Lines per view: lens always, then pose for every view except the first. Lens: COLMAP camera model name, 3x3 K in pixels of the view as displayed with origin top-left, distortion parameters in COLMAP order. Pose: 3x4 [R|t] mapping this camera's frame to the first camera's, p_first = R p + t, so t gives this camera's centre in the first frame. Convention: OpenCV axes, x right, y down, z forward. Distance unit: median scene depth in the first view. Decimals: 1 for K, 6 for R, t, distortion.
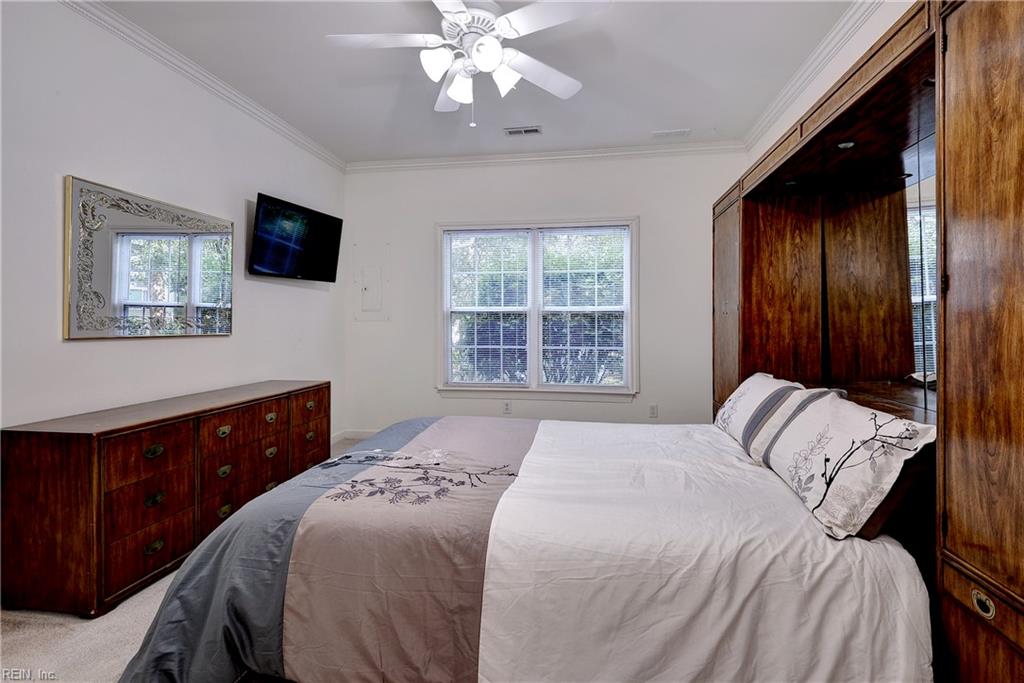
lens RADIAL K [[476.2, 0, 524.2], [0, 476.2, 322.6], [0, 0, 1]] dist [0.016725, -0.009575]
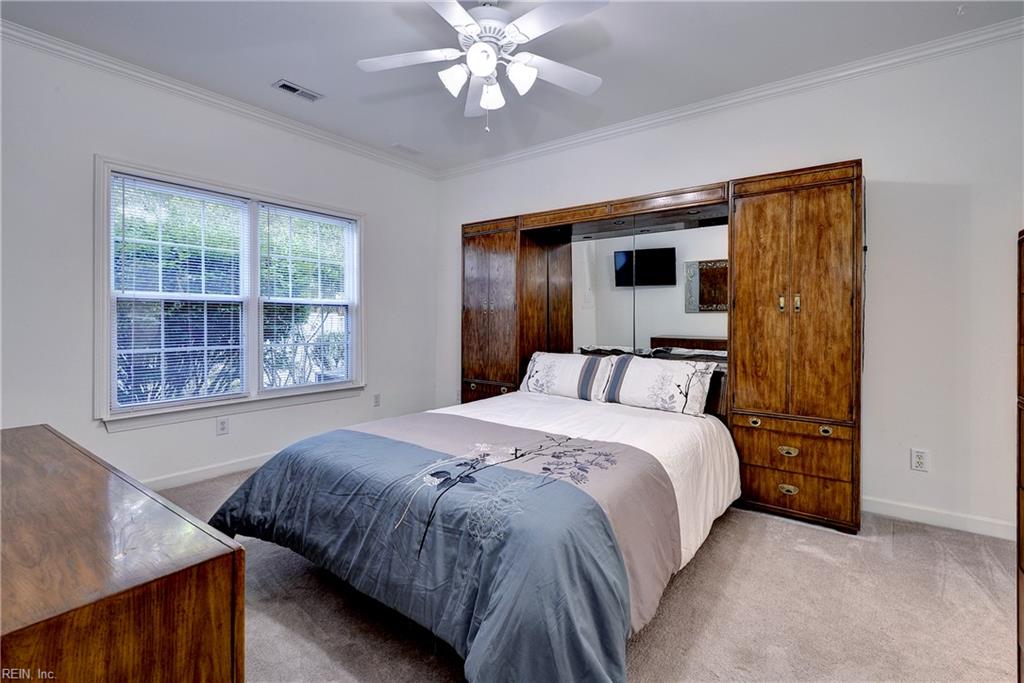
lens RADIAL K [[476.2, 0, 514.9], [0, 476.2, 320.1], [0, 0, 1]] dist [0.016725, -0.009575]
pose [[0.462106, -0.000323, 0.886824, -1.378087], [-0.006525, 0.999972, 0.003765, 0.001634], [-0.886800, -0.007527, 0.462091, 0.625275]]
